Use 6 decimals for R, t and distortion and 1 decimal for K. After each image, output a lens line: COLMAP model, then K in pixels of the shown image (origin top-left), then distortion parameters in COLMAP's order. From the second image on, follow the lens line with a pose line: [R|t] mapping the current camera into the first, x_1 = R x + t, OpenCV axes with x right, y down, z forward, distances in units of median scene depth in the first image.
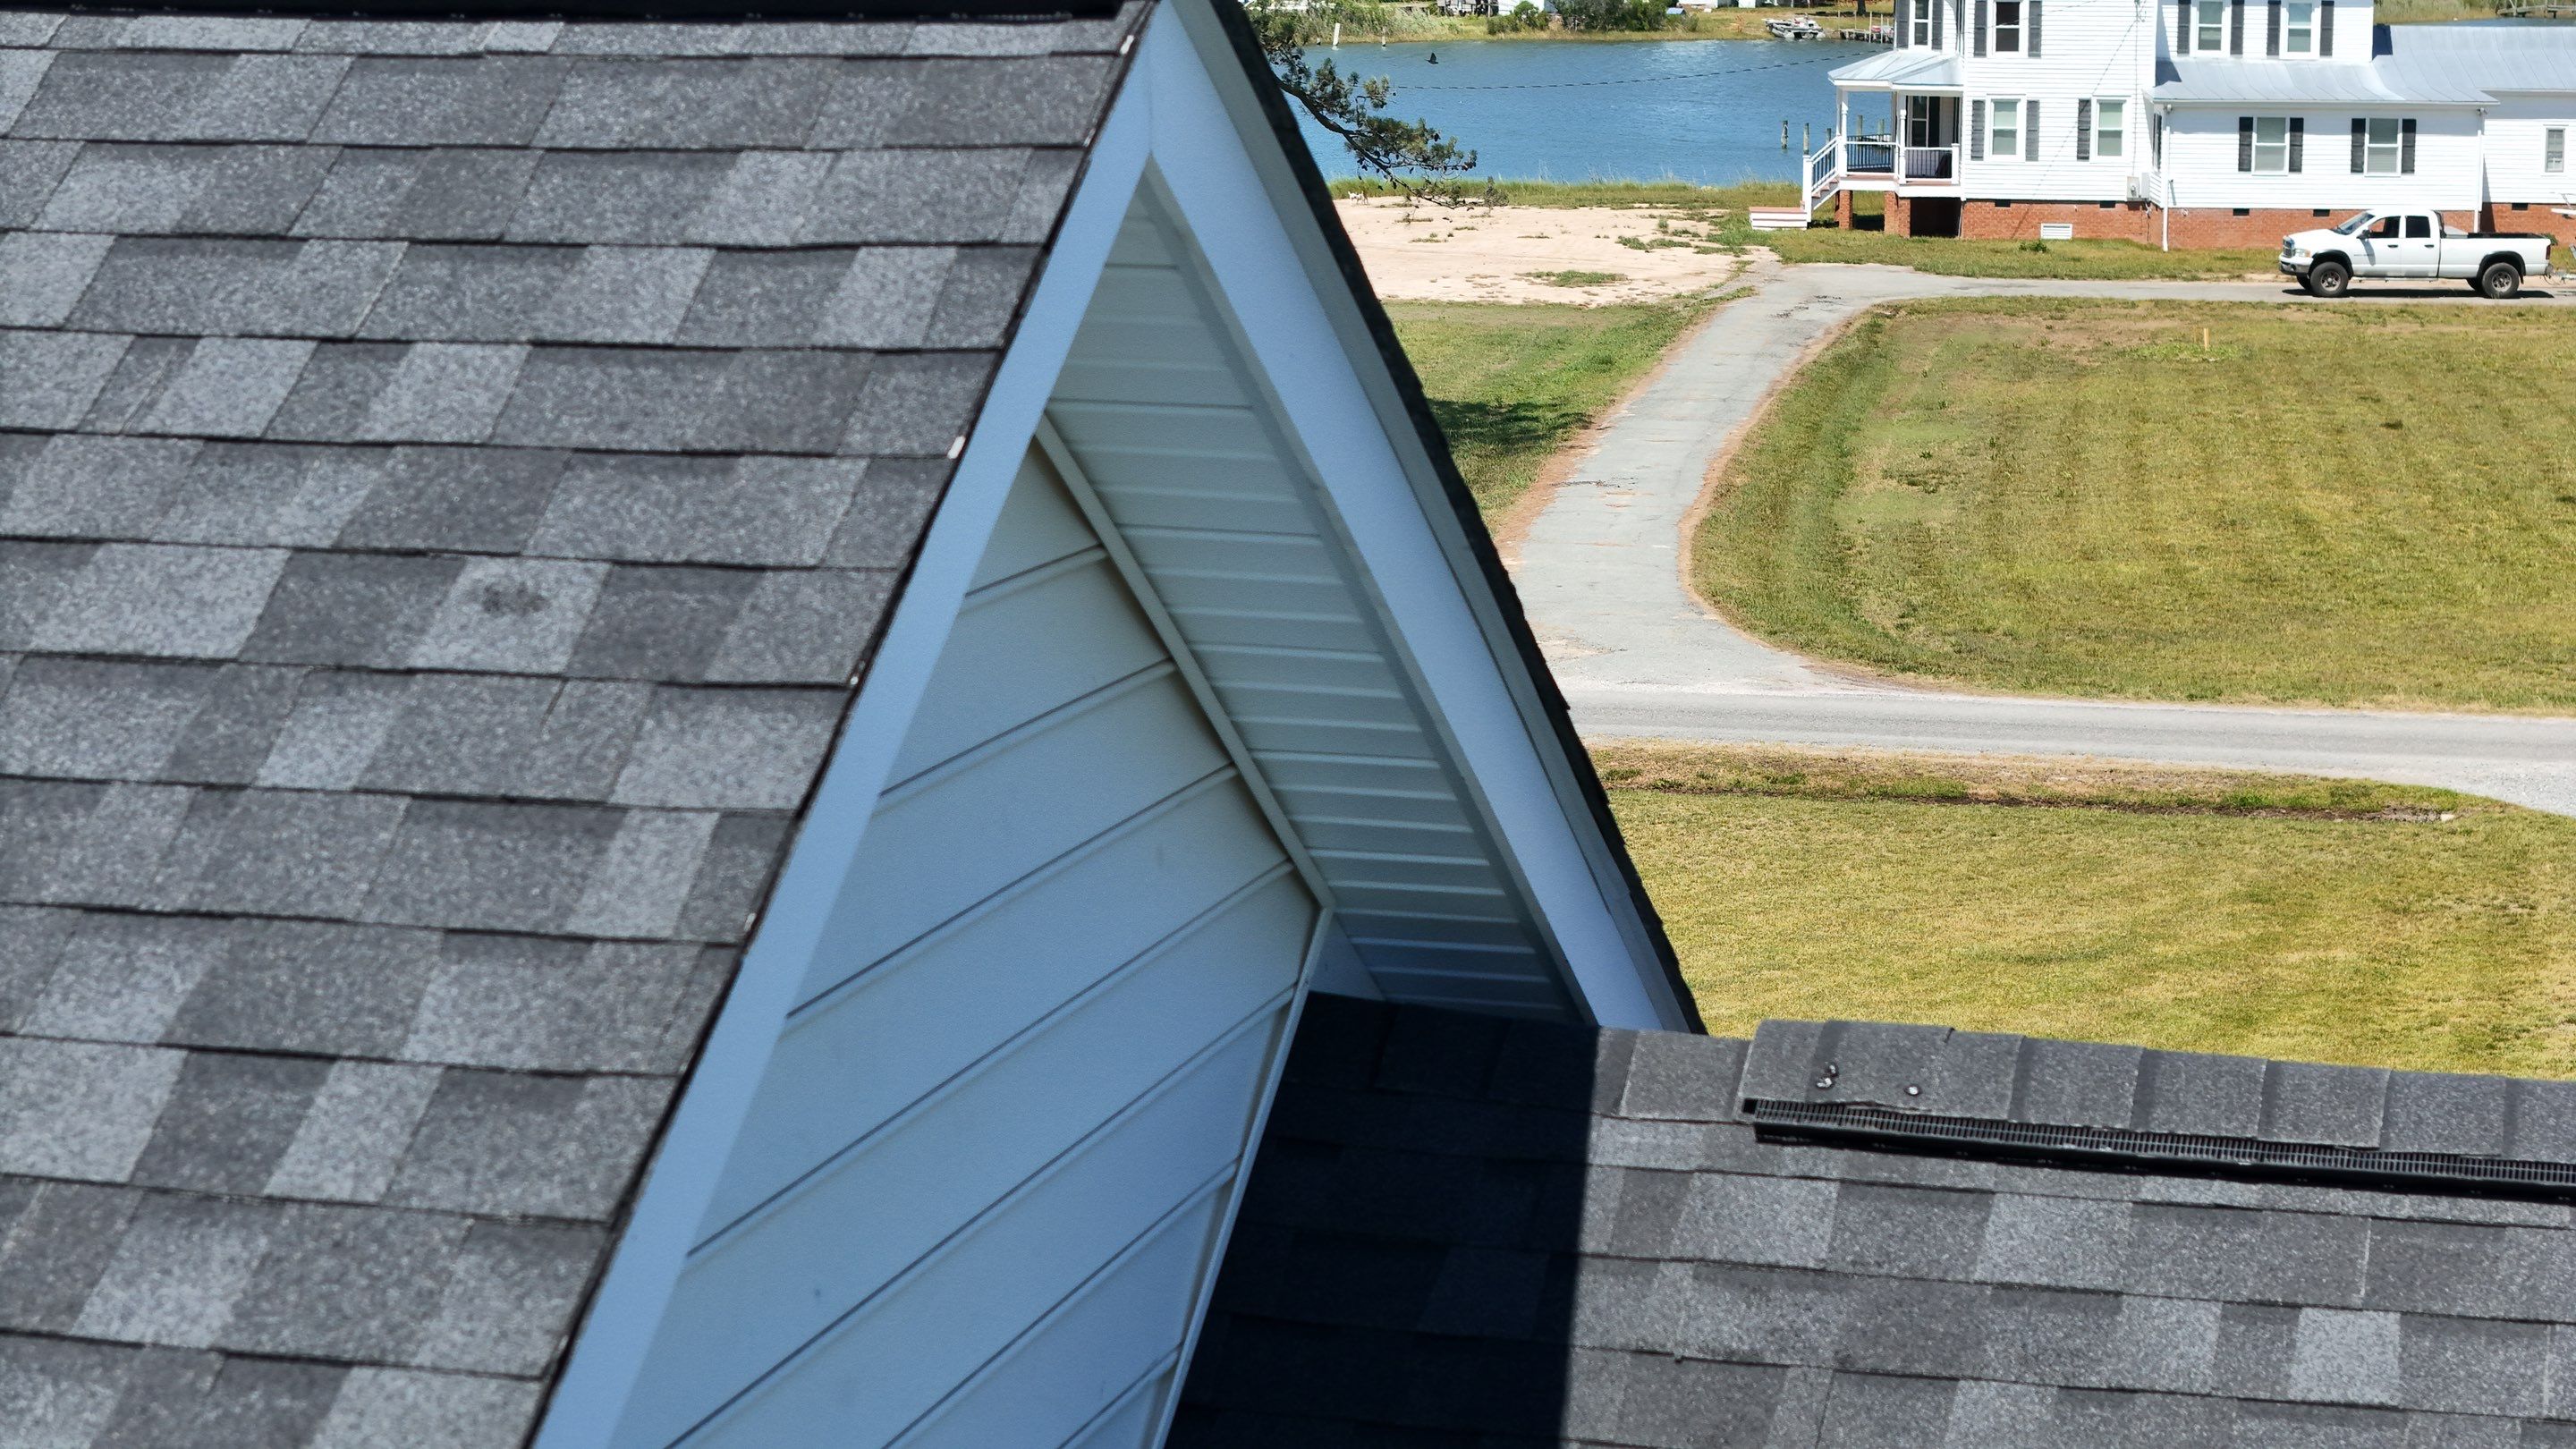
lens RADIAL K [[4995.2, 0, 1288.0], [0, 4995.2, 724.5], [0, 0, 1]] dist [-0.062871, -0.067866]
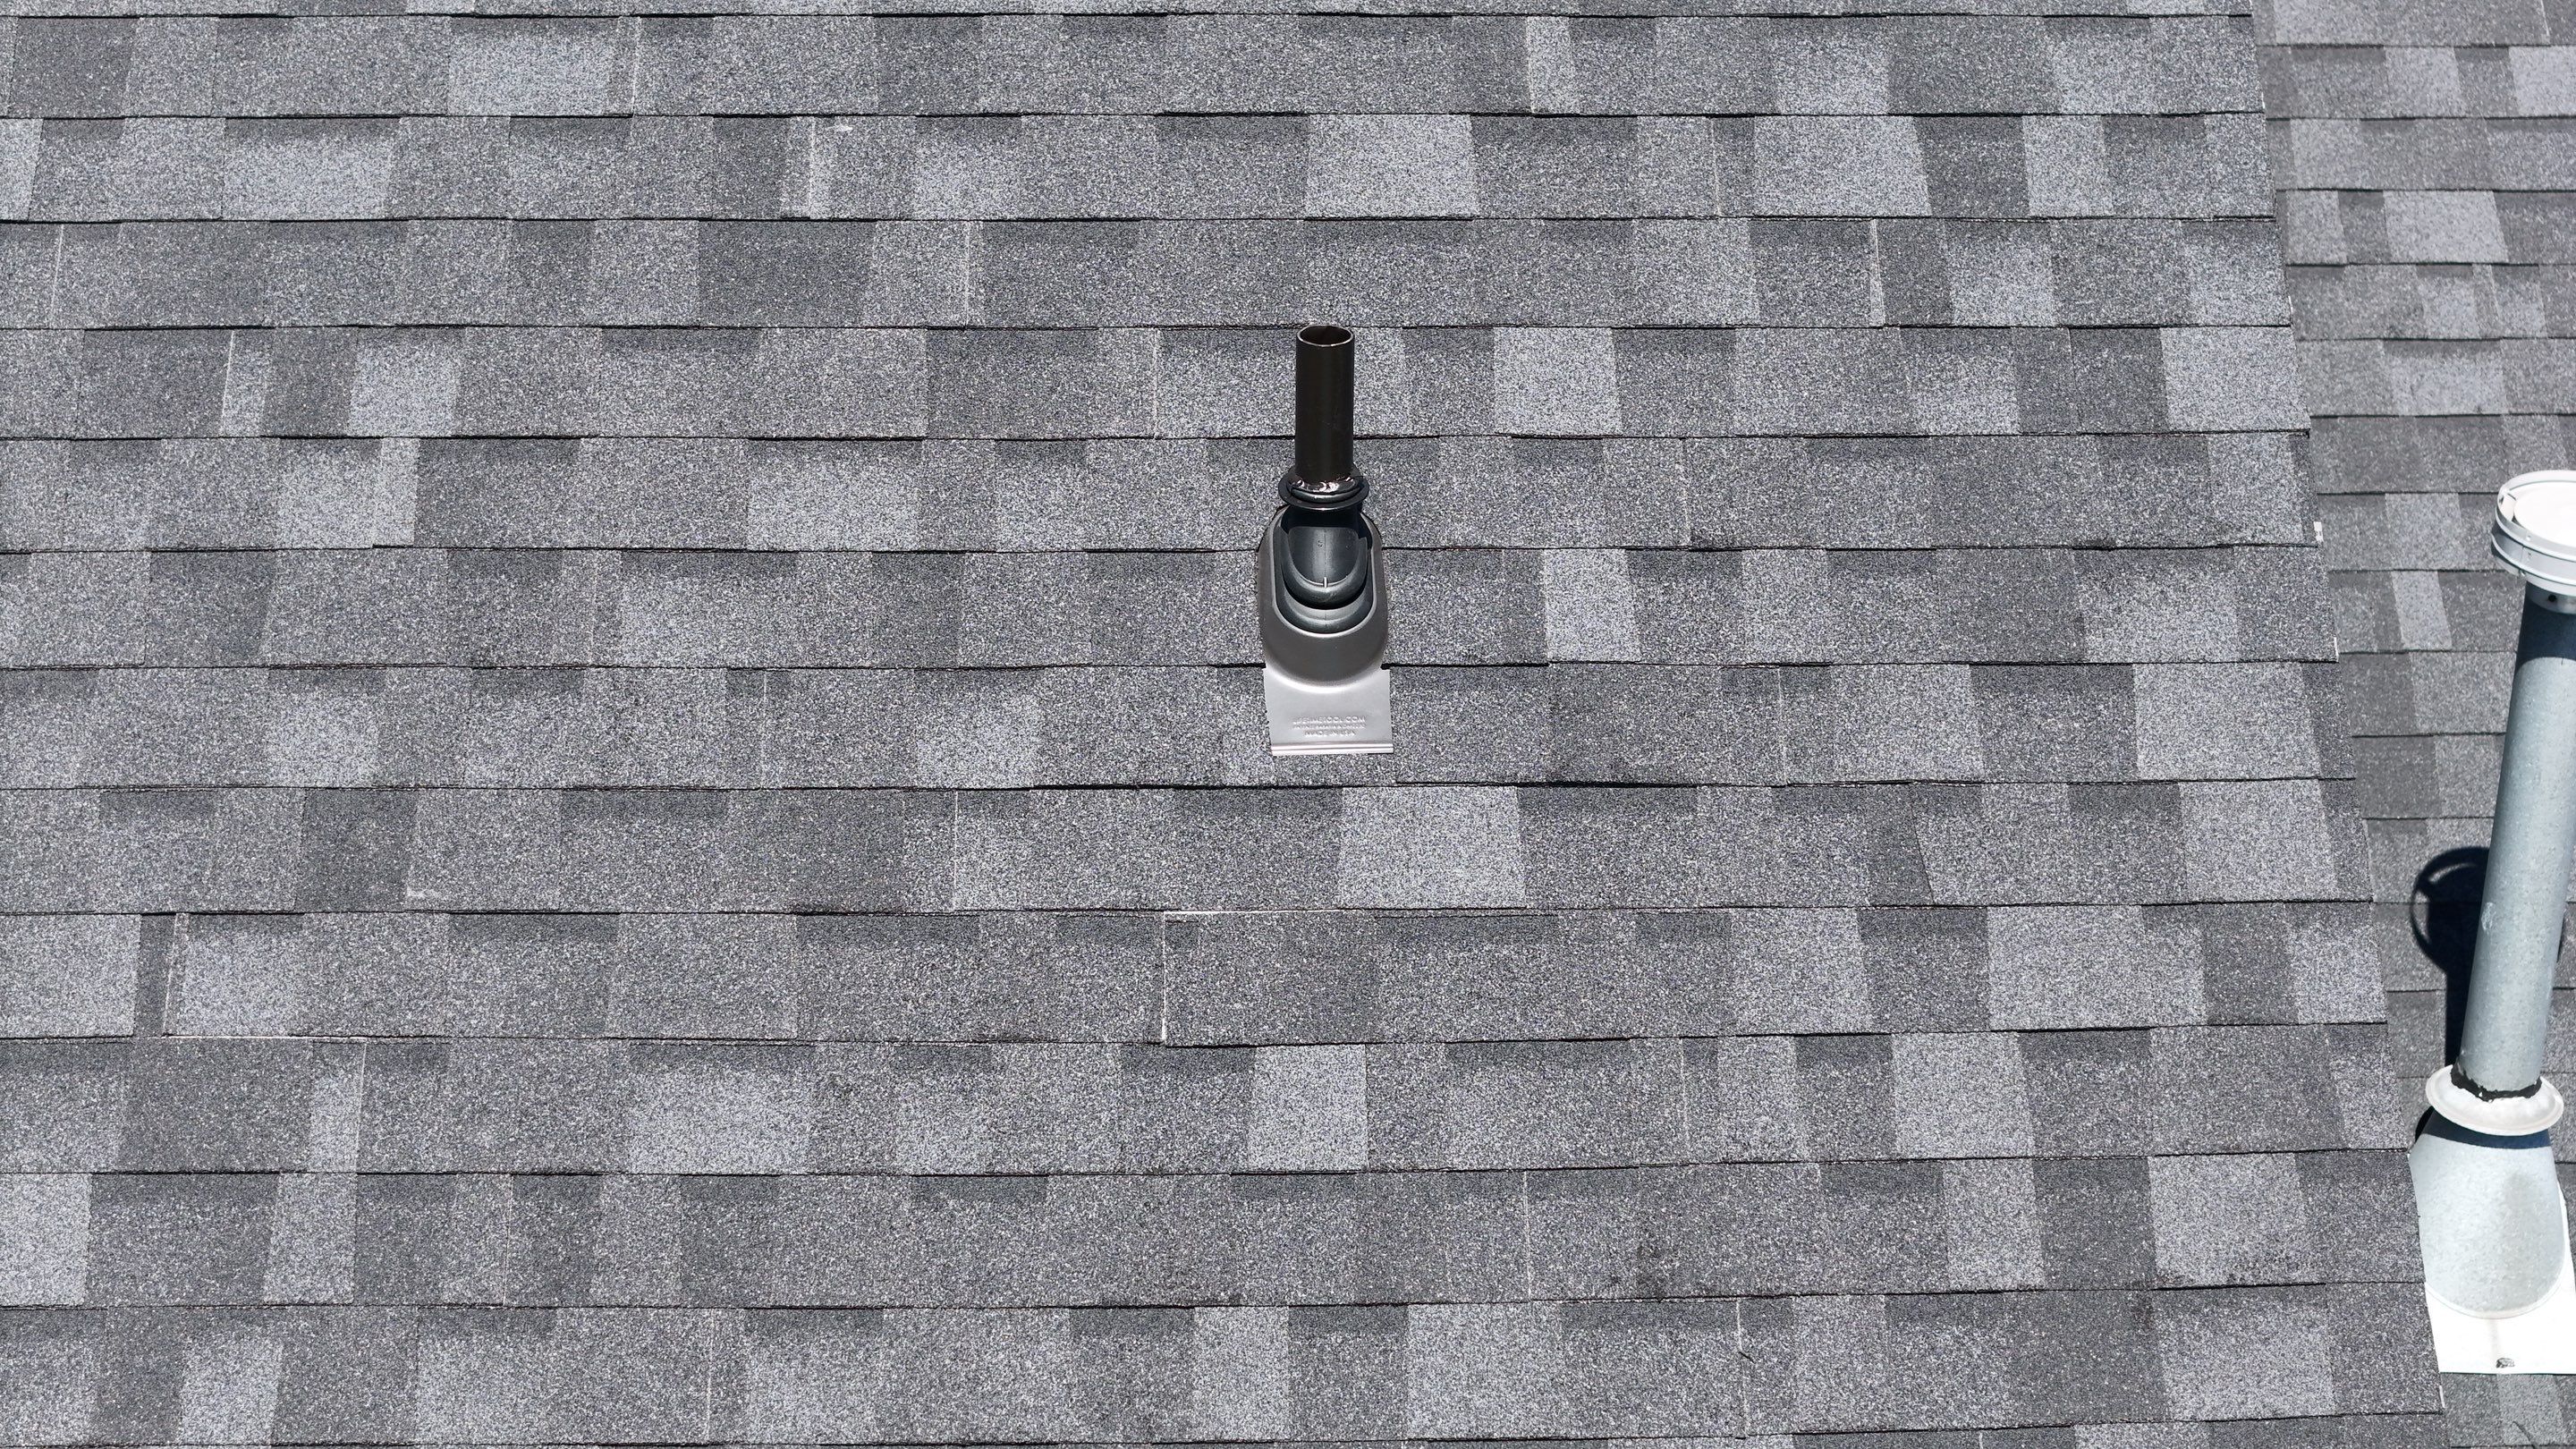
lens RADIAL K [[4995.2, 0, 1288.0], [0, 4995.2, 724.5], [0, 0, 1]] dist [-0.062871, -0.067866]
pose [[0.951386, -0.130092, 0.279180, -0.544518], [0.039331, 0.950315, 0.308796, -0.148737], [-0.305481, -0.282804, 0.909232, -0.224560]]
